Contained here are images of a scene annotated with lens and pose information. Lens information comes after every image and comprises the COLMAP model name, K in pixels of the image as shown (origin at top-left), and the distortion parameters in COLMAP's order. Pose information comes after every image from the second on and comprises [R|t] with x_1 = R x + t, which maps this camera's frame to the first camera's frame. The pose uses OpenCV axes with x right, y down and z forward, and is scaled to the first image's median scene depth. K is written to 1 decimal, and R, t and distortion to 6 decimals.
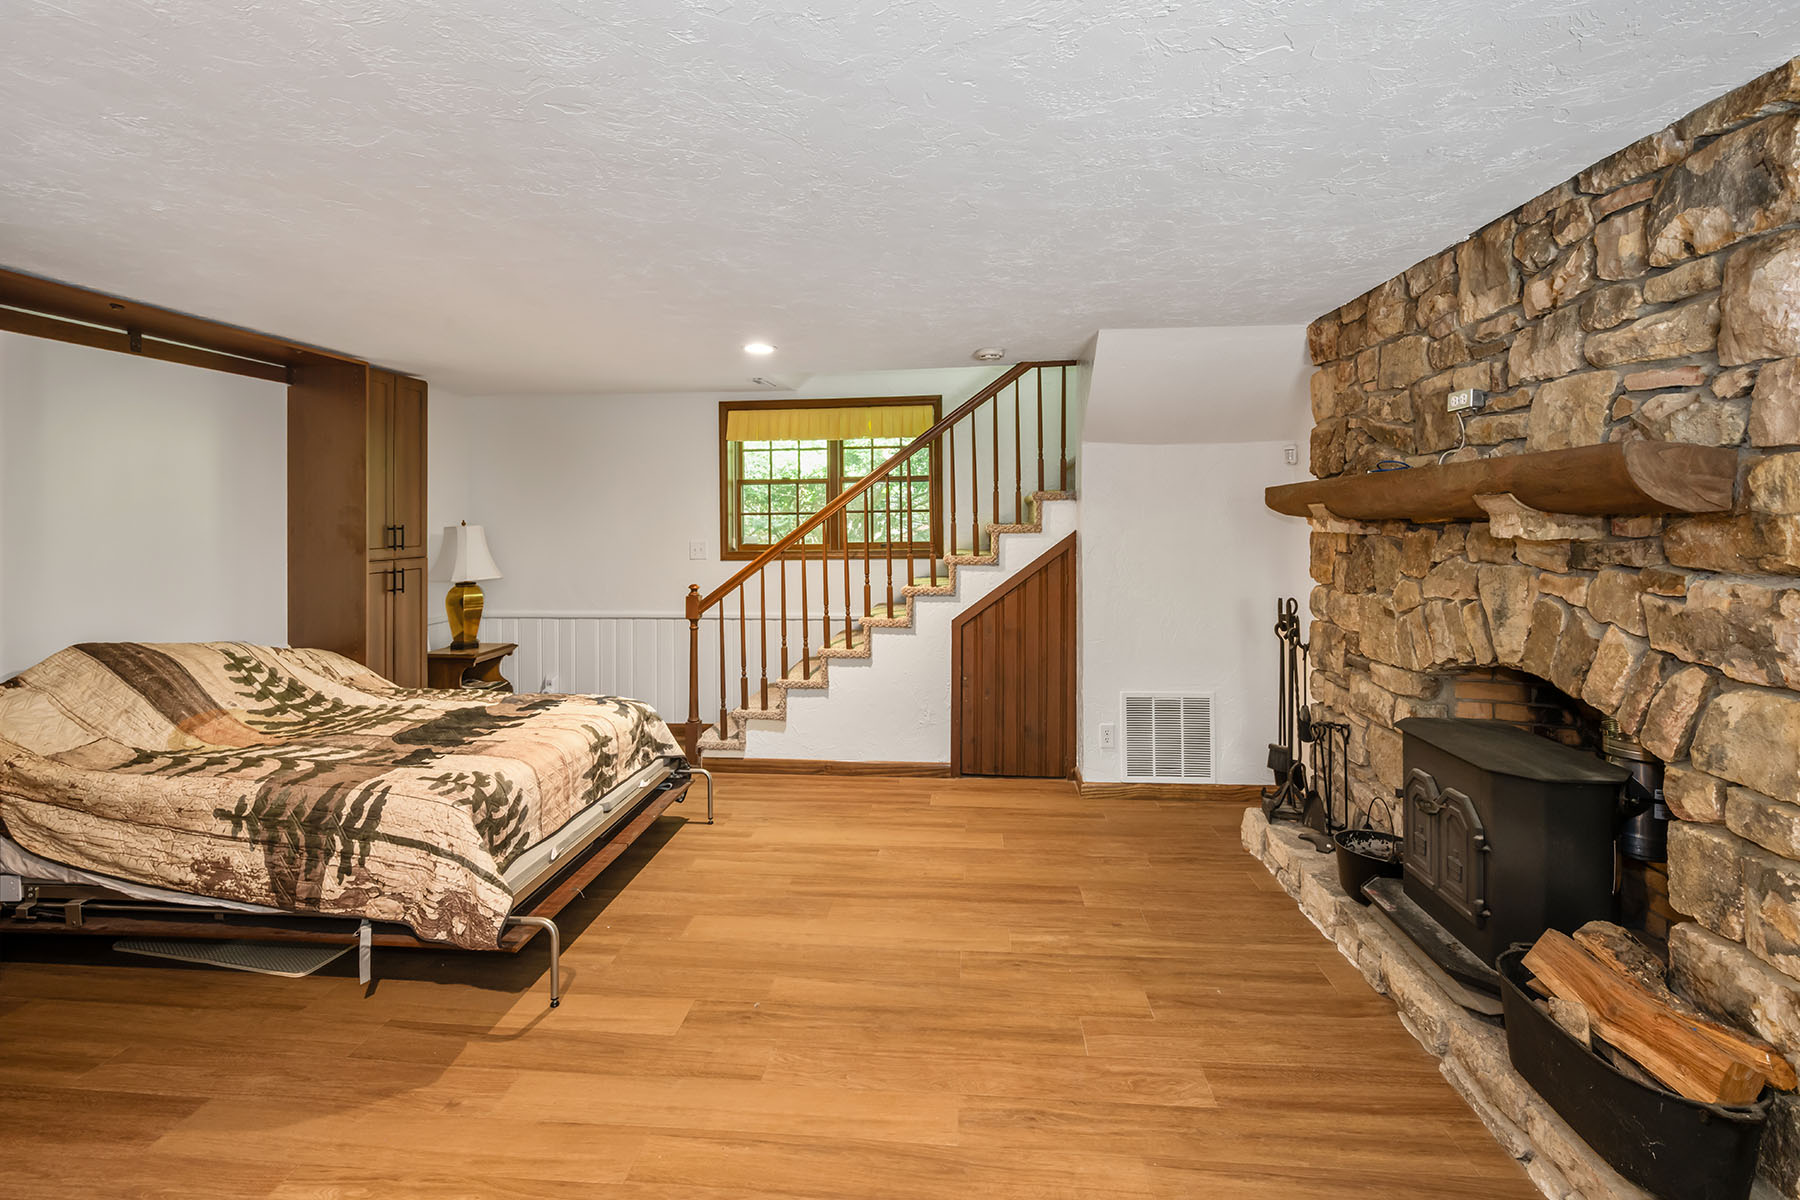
lens RADIAL K [[771.8, 0, 911.3], [0, 771.8, 494.4], [0, 0, 1]] dist [-0.000126, 0.000006]
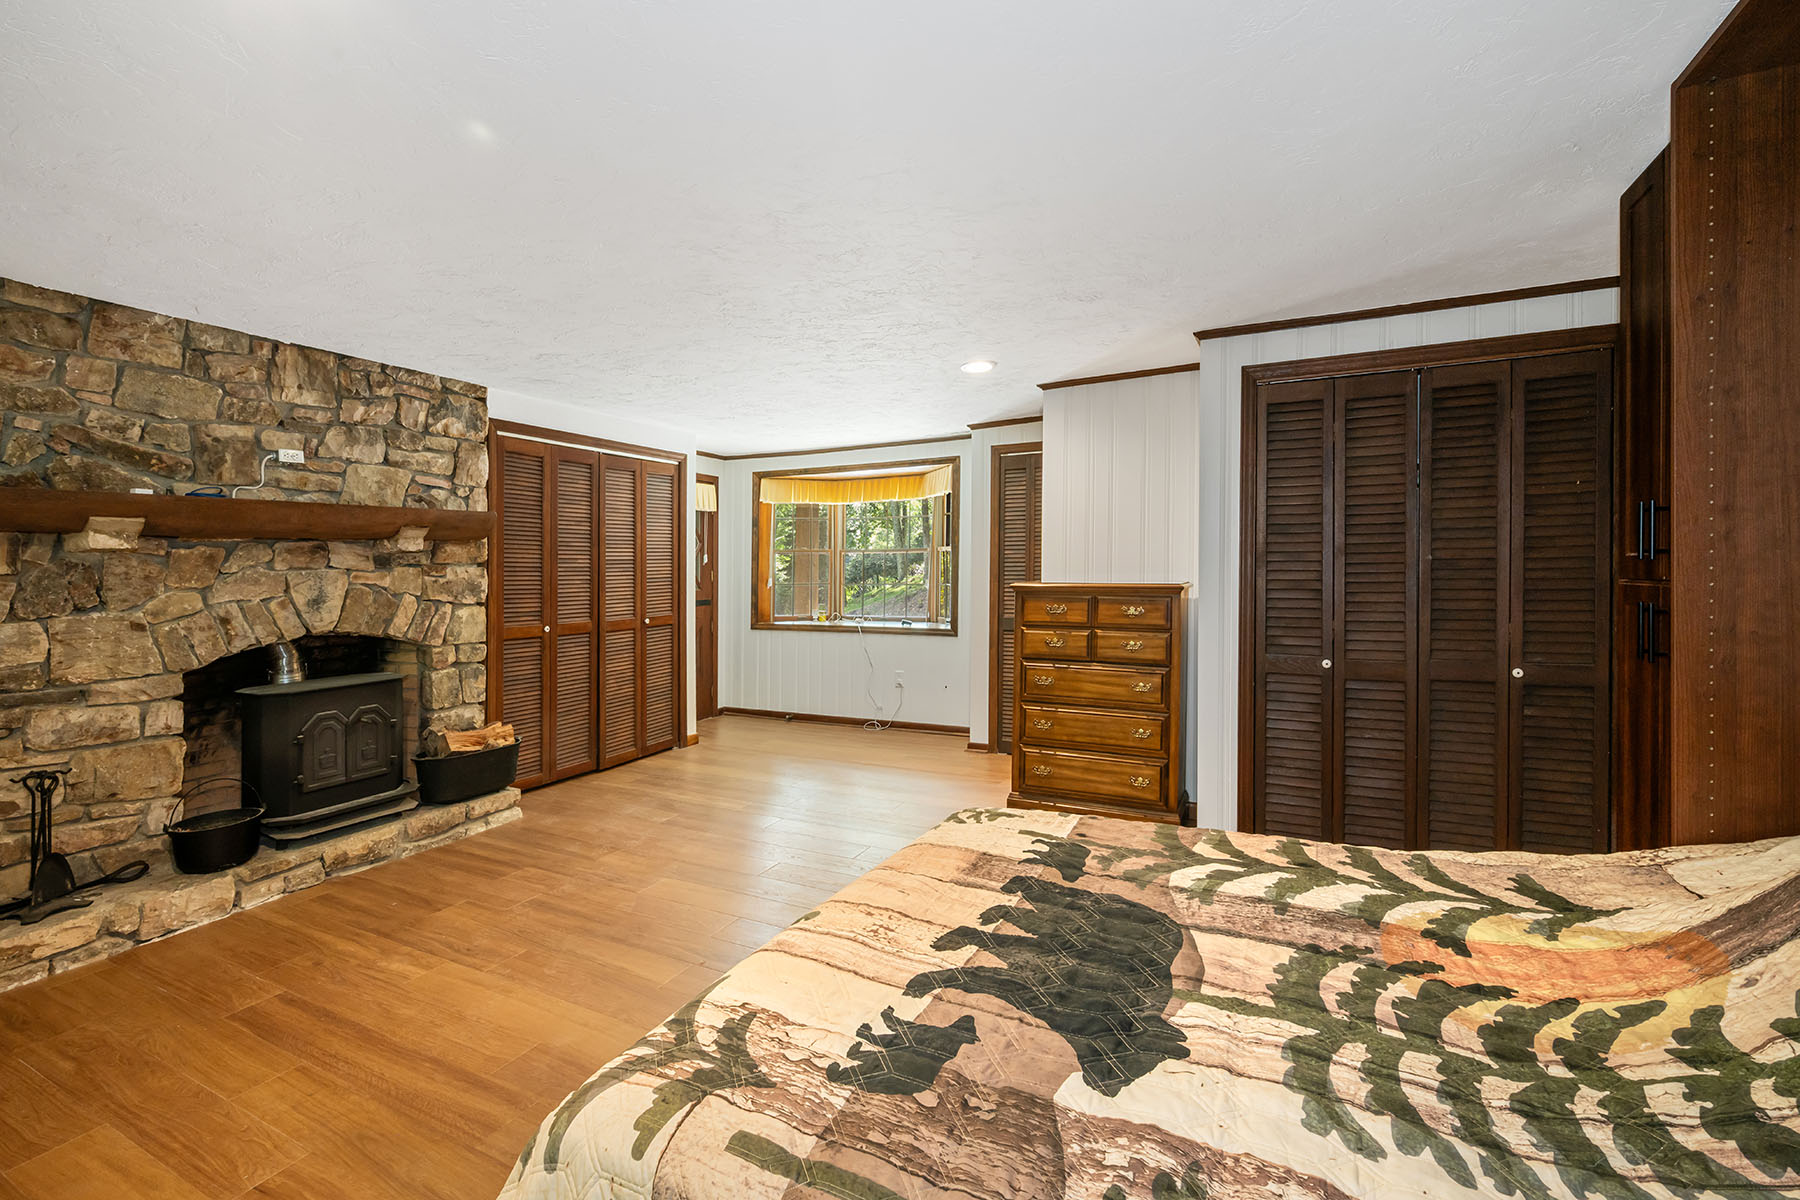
lens RADIAL K [[771.8, 0, 901.3], [0, 771.8, 588.8], [0, 0, 1]] dist [-0.000126, 0.000006]
pose [[-0.920401, 0.002333, 0.390969, -1.060888], [0.001961, 0.999997, -0.001350, 0.153186], [-0.390971, -0.000475, -0.920403, 2.245421]]
